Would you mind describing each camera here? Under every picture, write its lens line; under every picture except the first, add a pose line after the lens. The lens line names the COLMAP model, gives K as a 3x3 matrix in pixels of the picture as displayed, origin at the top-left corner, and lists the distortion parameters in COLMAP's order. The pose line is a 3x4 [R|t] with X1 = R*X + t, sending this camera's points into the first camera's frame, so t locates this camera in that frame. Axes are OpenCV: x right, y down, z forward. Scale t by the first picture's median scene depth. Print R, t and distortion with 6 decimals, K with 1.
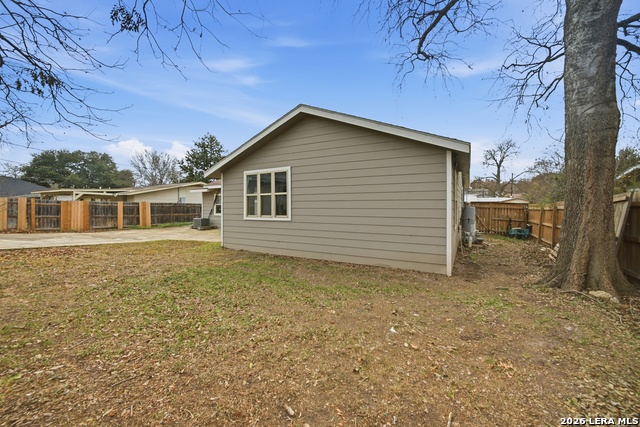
lens RADIAL K [[259.0, 0, 322.2], [0, 259.0, 203.9], [0, 0, 1]] dist [-0.002489, -0.000275]
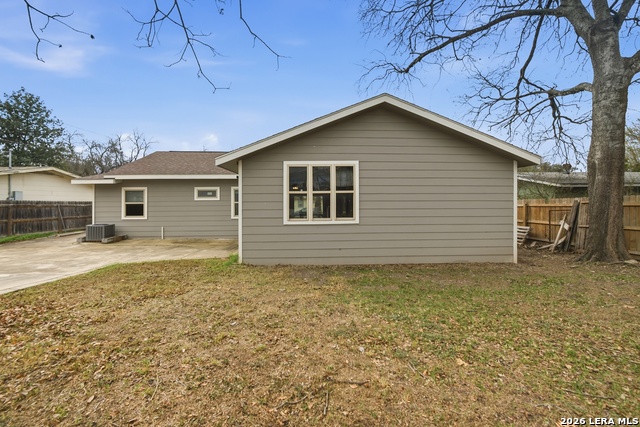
lens RADIAL K [[259.0, 0, 322.2], [0, 259.0, 203.9], [0, 0, 1]] dist [-0.002489, -0.000275]
pose [[0.846326, -0.001826, 0.532662, -0.666438], [-0.003701, 0.999950, 0.009308, -0.008369], [-0.532652, -0.009849, 0.846277, 0.318494]]
